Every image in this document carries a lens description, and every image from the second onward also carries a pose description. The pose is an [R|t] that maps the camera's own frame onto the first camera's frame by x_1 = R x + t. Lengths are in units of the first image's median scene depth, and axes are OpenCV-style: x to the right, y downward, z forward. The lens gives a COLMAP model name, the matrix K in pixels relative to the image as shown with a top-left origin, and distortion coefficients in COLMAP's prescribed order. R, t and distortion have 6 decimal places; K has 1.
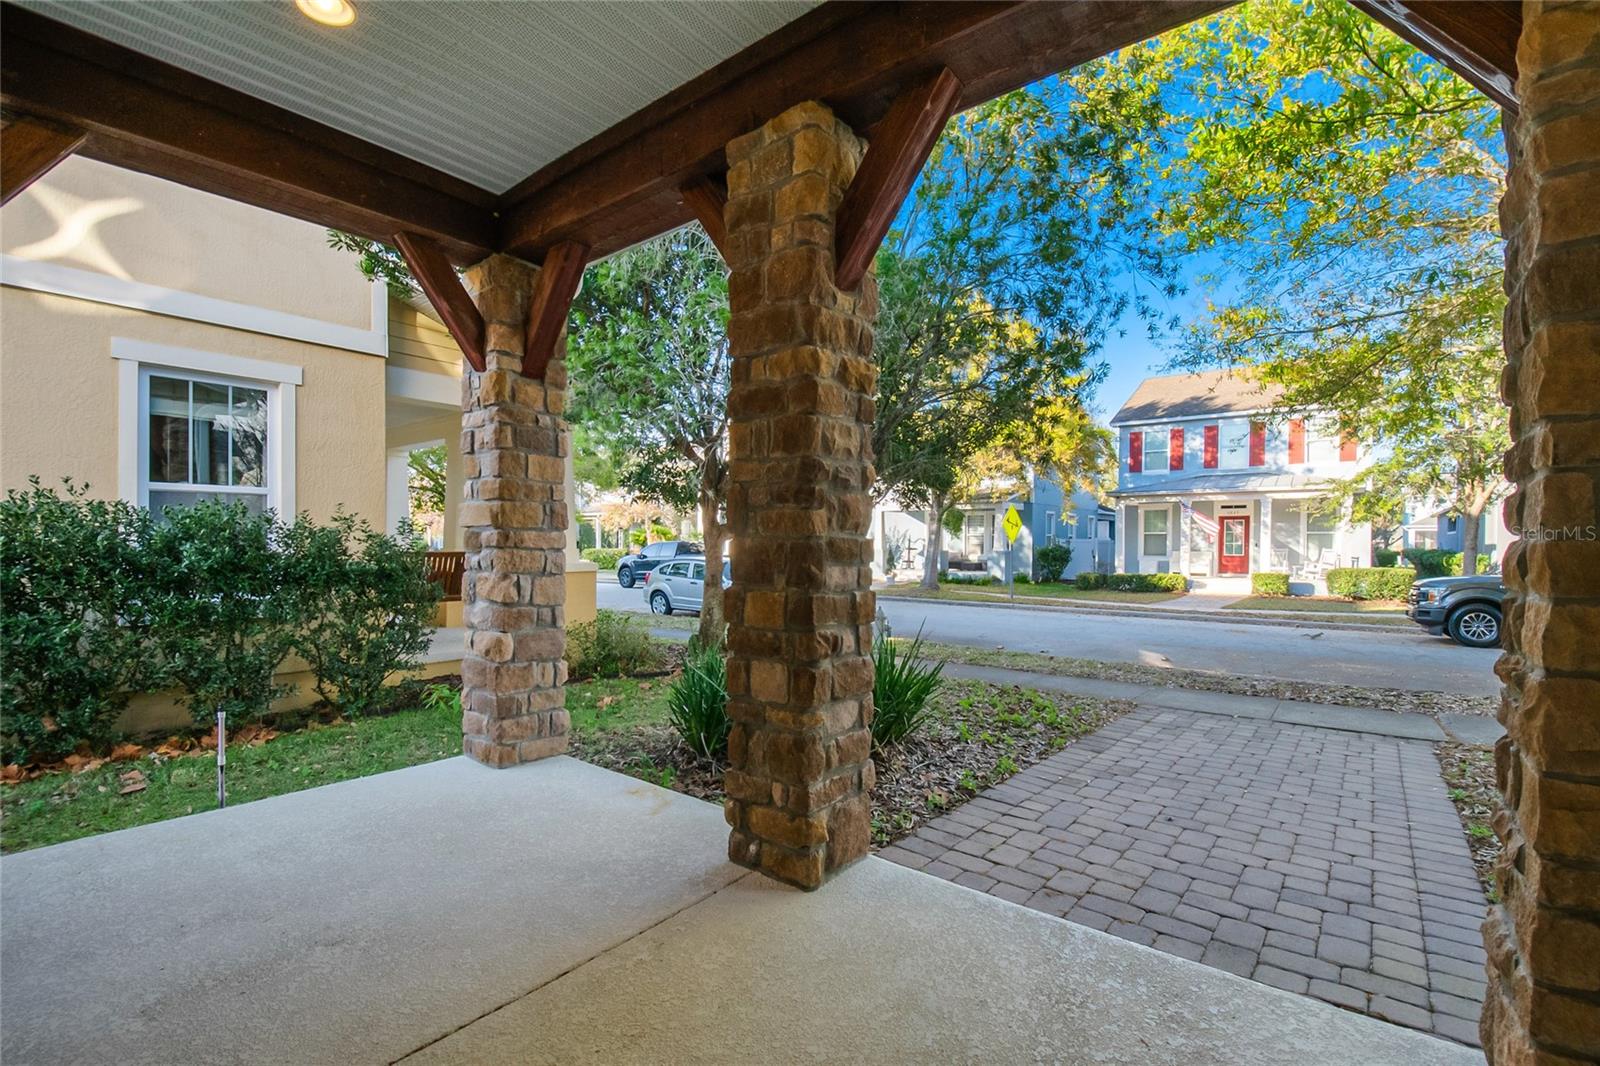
lens RADIAL K [[703.6, 0, 802.0], [0, 703.6, 546.9], [0, 0, 1]] dist [0.007976, -0.014336]
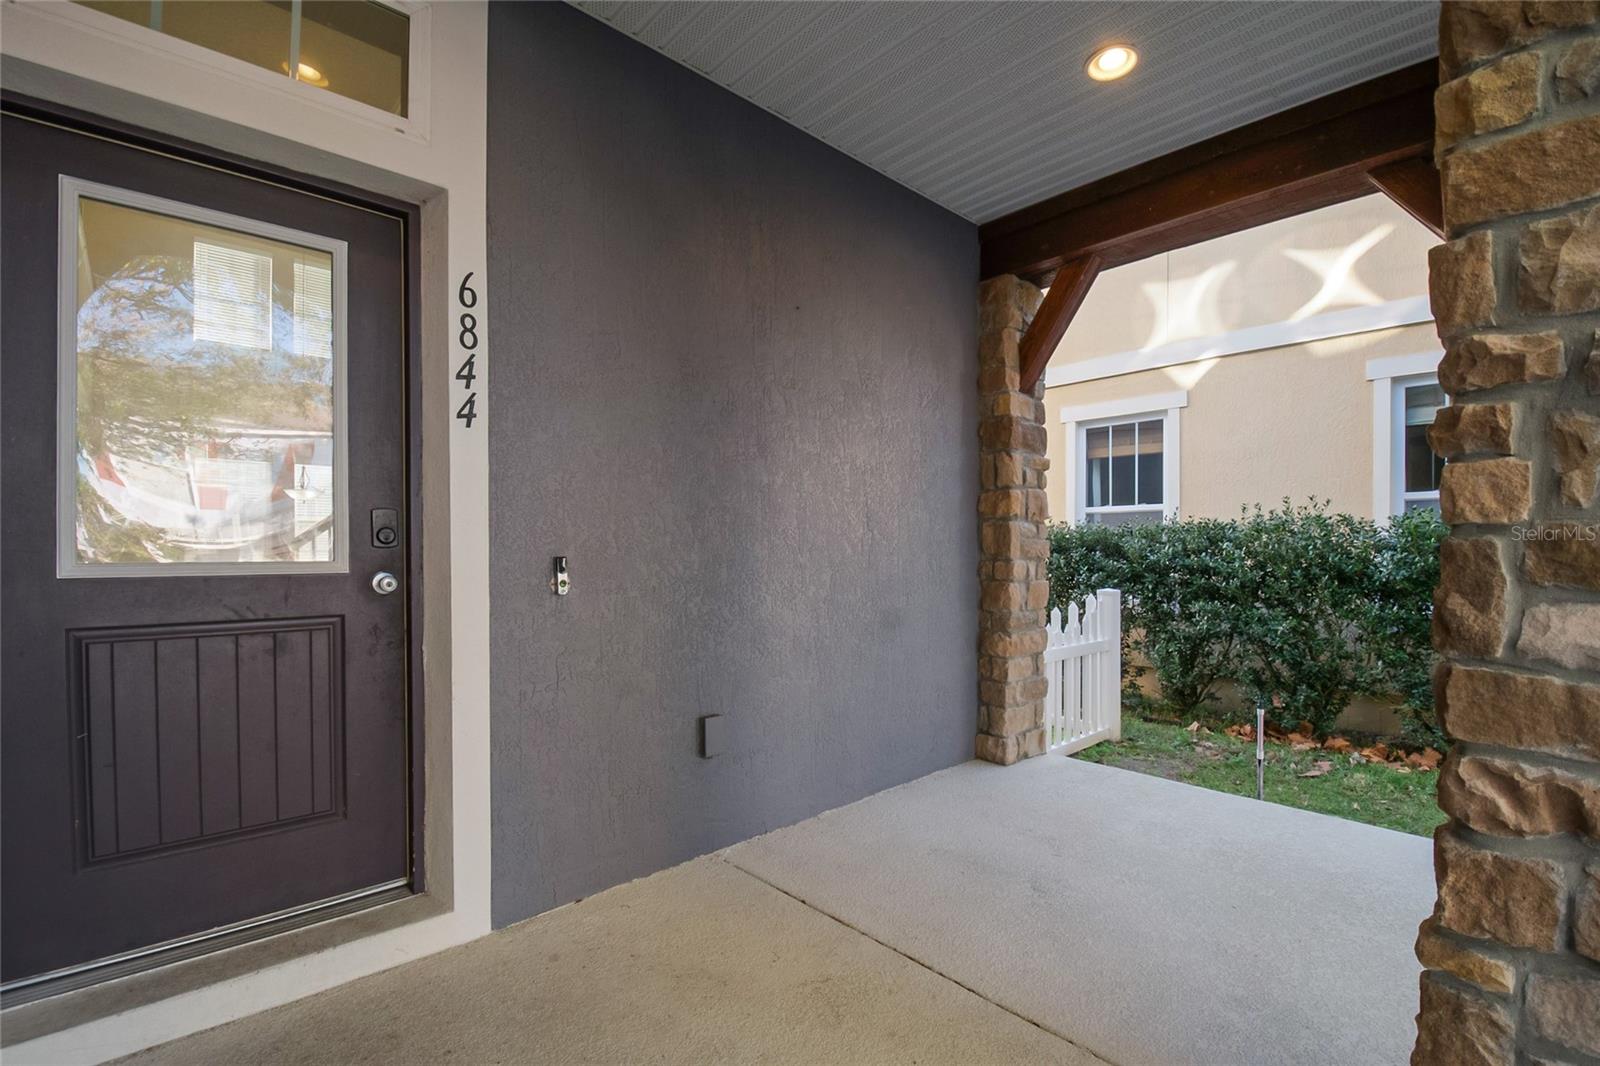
lens RADIAL K [[703.6, 0, 794.0], [0, 703.6, 553.6], [0, 0, 1]] dist [0.007976, -0.014336]
pose [[-0.158994, -0.003174, -0.987274, 0.264635], [0.000137, 0.999995, -0.003237, -0.001019], [0.987280, -0.000650, -0.158993, 0.351372]]
